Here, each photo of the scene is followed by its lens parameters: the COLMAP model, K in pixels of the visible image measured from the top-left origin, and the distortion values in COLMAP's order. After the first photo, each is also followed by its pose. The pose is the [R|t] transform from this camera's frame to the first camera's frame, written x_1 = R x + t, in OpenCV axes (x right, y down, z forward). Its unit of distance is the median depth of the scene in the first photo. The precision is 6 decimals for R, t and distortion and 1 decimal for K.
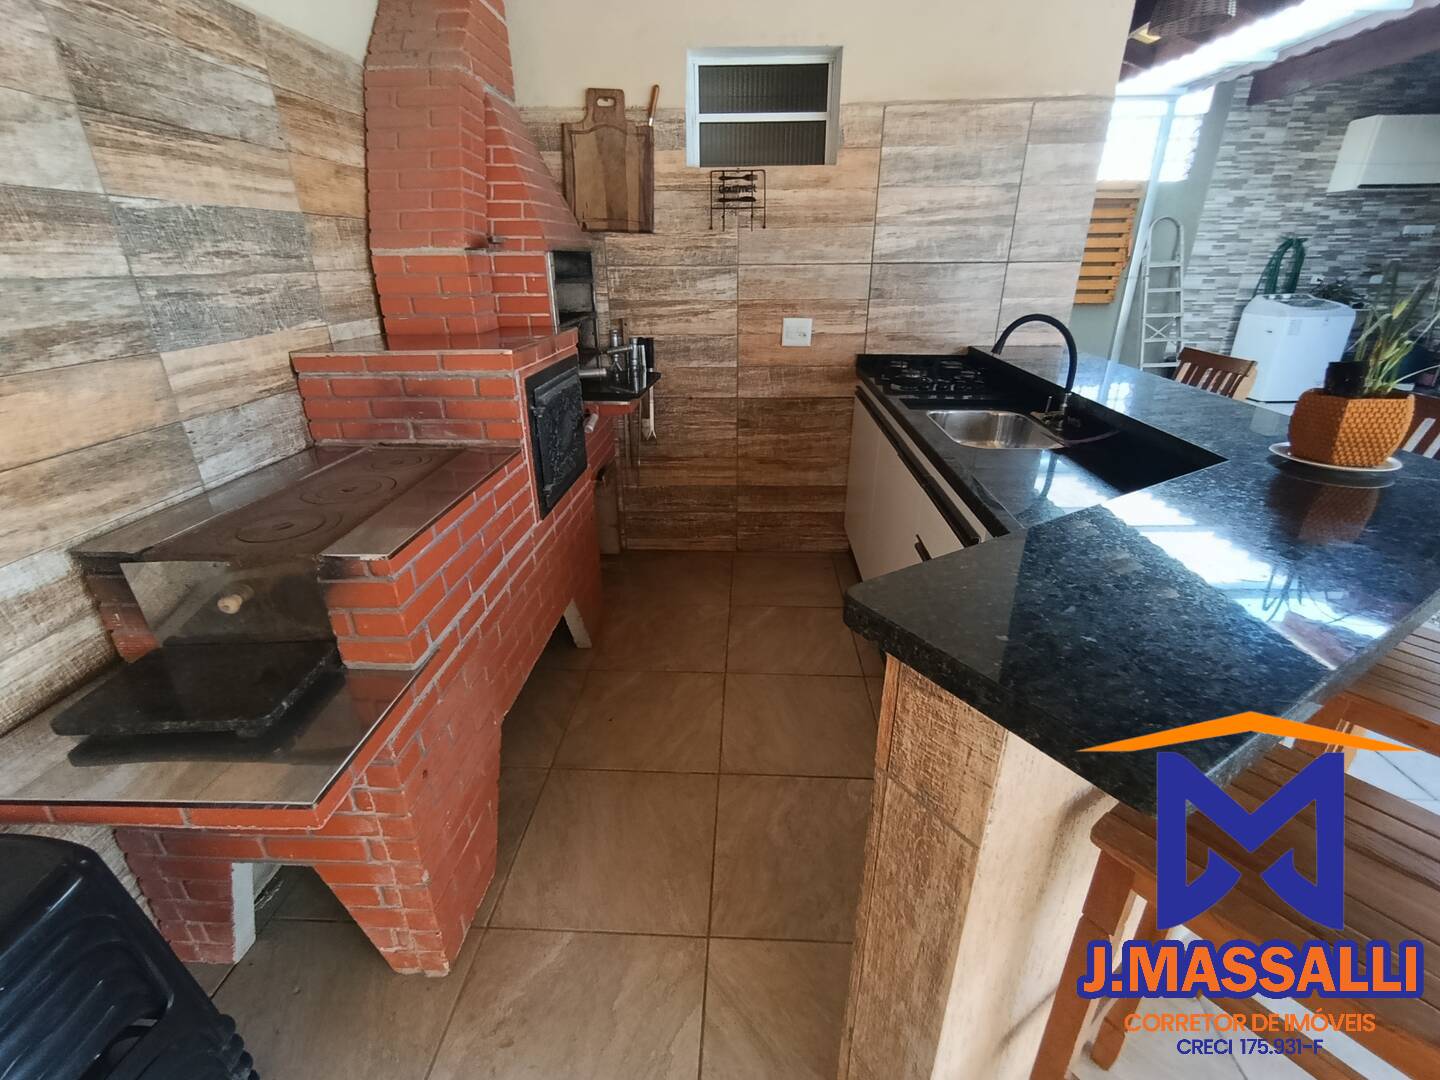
lens RADIAL K [[655.8, 0, 720.7], [0, 655.8, 535.0], [0, 0, 1]] dist [0.007755, 0.000602]
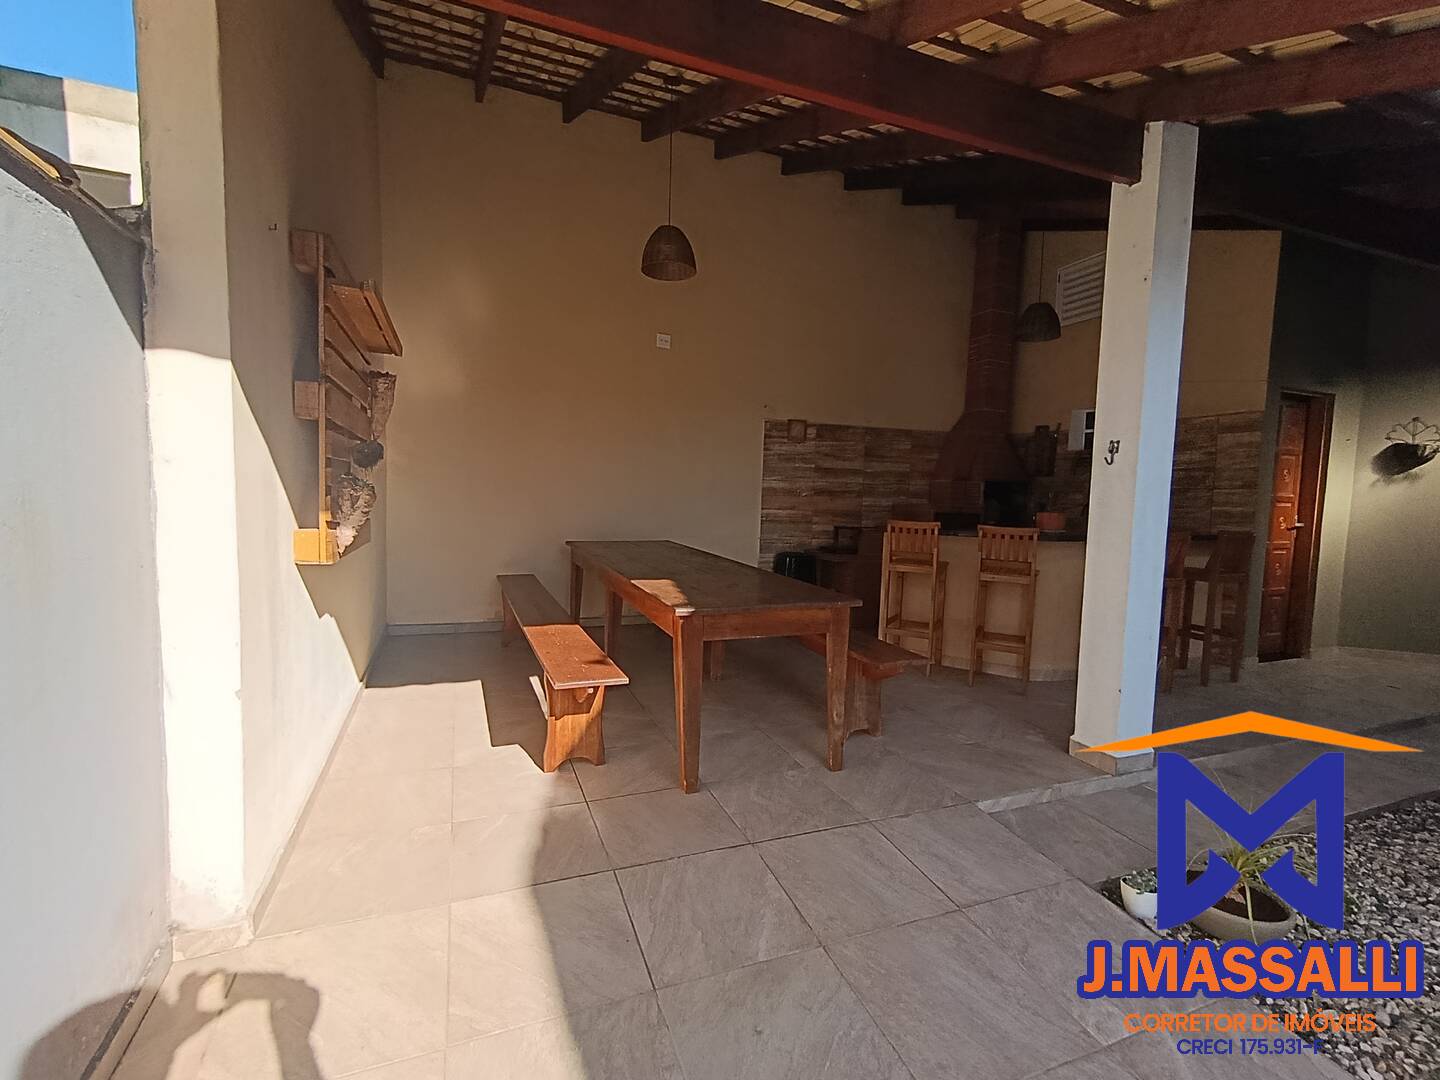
lens RADIAL K [[655.8, 0, 720.7], [0, 655.8, 535.0], [0, 0, 1]] dist [0.007755, 0.000602]
pose [[0.407751, 0.075773, -0.909944, 1.588537], [-0.384483, 0.918144, -0.095833, 0.426568], [0.828198, 0.388933, 0.403508, -0.871886]]
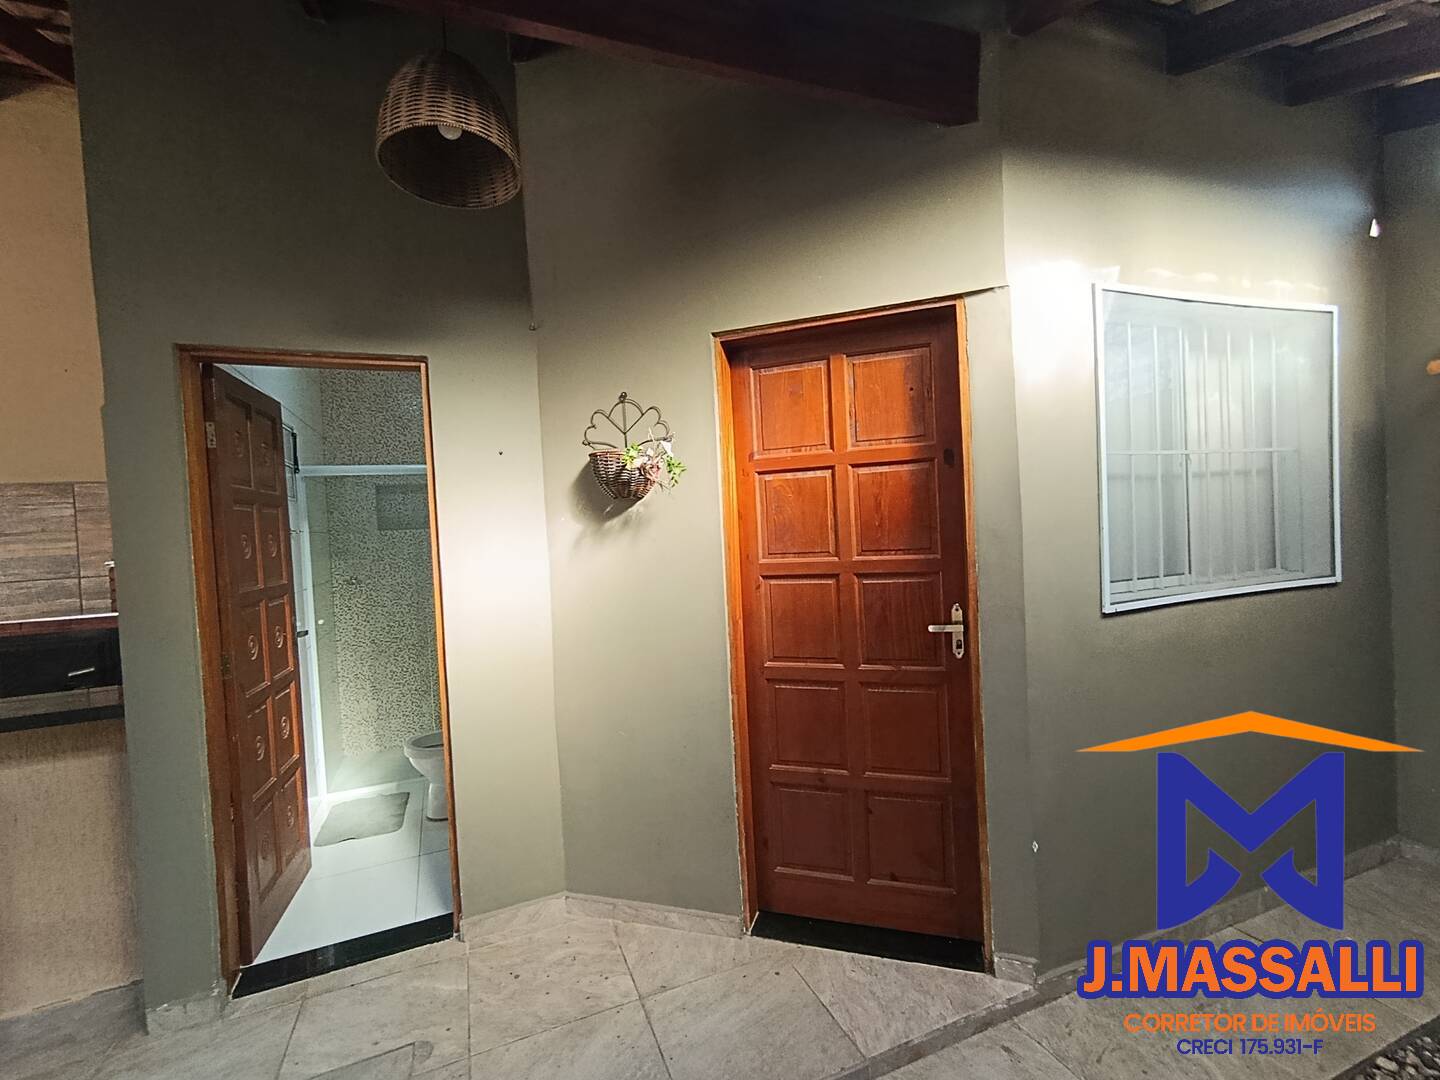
lens RADIAL K [[649.7, 0, 719.9], [0, 649.7, 538.7], [0, 0, 1]] dist [-0.000546, -0.000234]
pose [[0.419468, 0.003118, -0.907765, 1.475017], [-0.309496, 0.940571, -0.139783, -0.577048], [0.853381, 0.339584, 0.395504, 1.258122]]
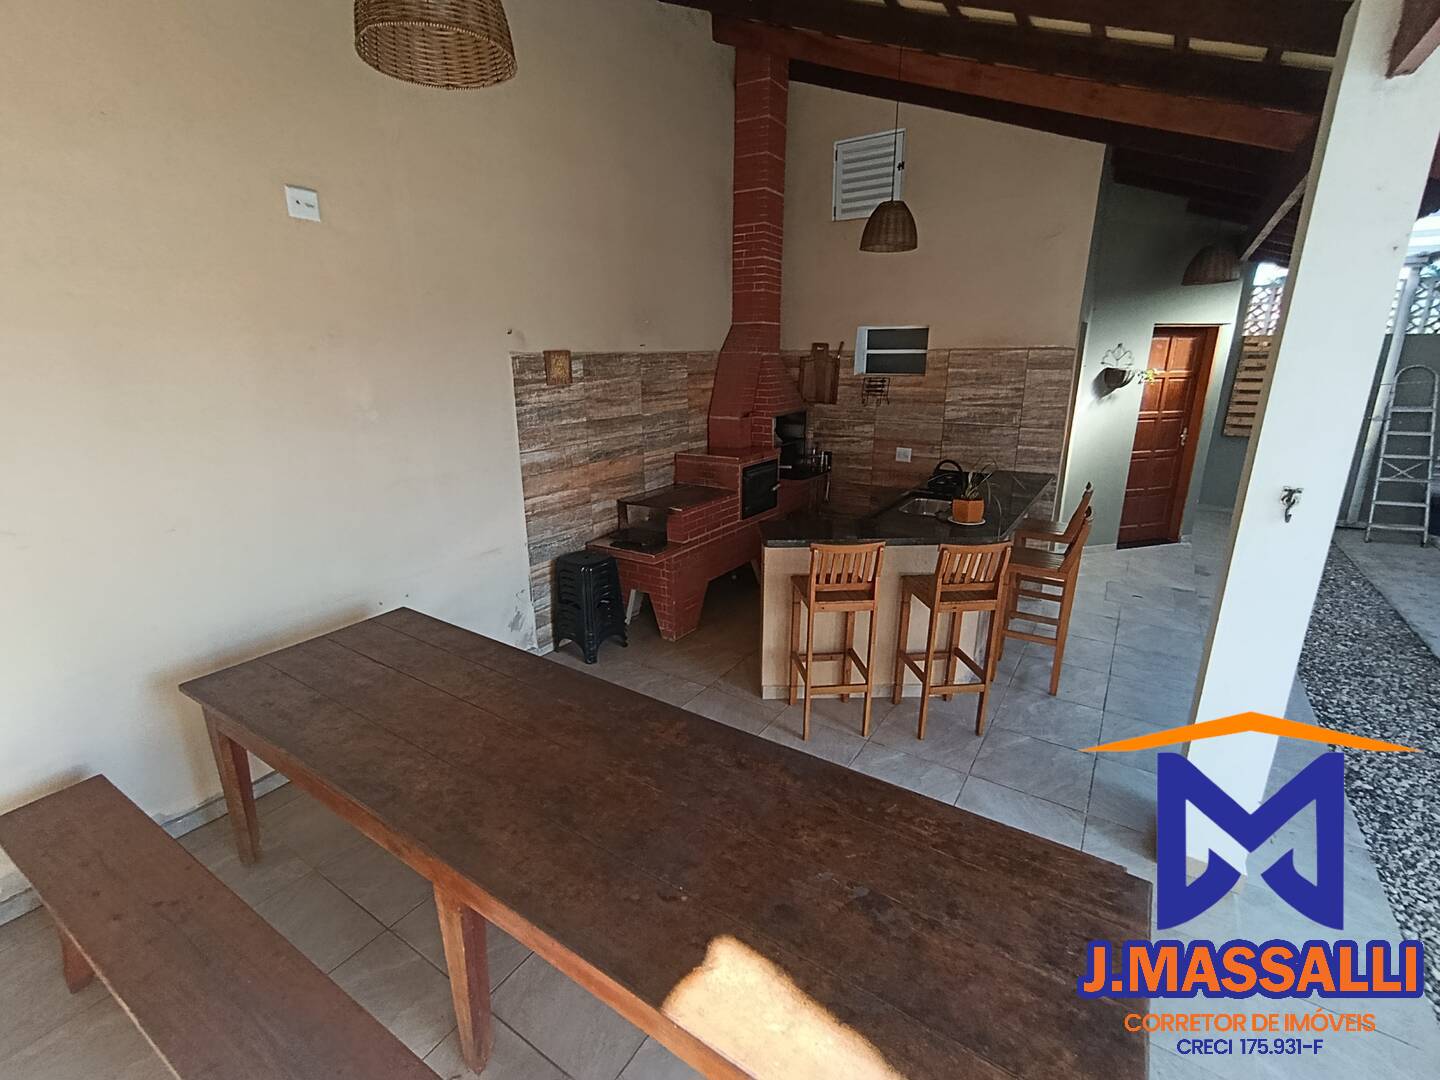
lens RADIAL K [[649.7, 0, 719.9], [0, 649.7, 538.7], [0, 0, 1]] dist [-0.000546, -0.000234]
pose [[0.859195, 0.141973, -0.491556, 0.654245], [-0.197126, 0.978418, -0.061968, 0.159540], [0.472149, 0.150141, 0.868638, -0.900939]]
